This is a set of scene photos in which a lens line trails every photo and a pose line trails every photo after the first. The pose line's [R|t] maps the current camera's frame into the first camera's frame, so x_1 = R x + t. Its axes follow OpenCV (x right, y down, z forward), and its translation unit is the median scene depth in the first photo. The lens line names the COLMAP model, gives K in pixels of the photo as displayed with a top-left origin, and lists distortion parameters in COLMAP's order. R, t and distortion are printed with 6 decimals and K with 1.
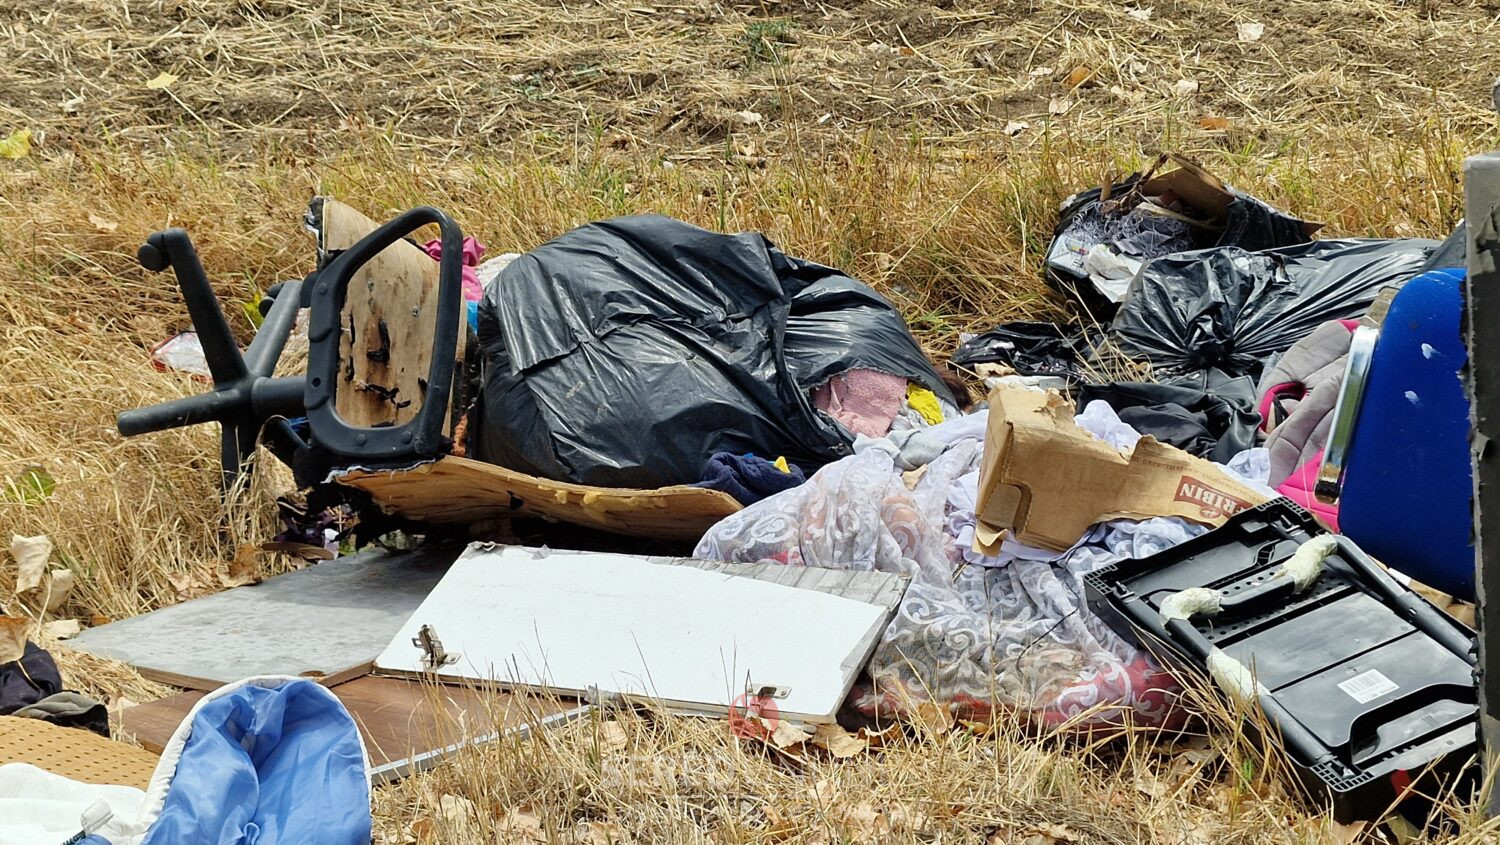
lens RADIAL K [[2177.0, 0, 736.1], [0, 2177.0, 419.6], [0, 0, 1]] dist [0.111074, 0.000000]
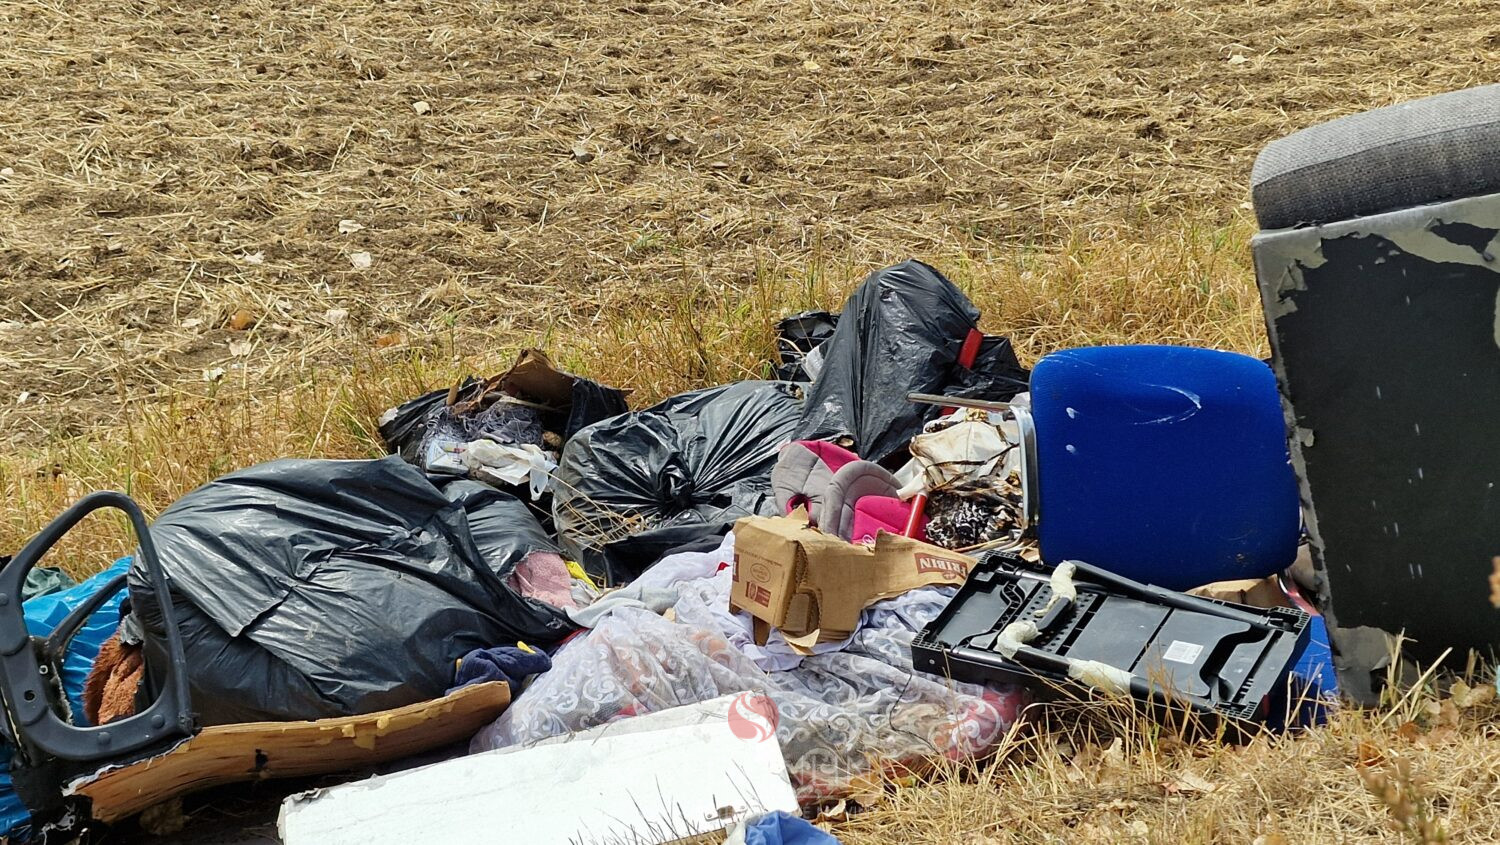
lens RADIAL K [[2120.1, 0, 770.6], [0, 2120.1, 407.3], [0, 0, 1]] dist [0.118762, 0.000000]
pose [[0.811332, -0.180989, 0.555862, -0.429986], [0.245134, 0.968560, -0.042431, -0.019585], [-0.530707, 0.170686, 0.830191, 0.034787]]
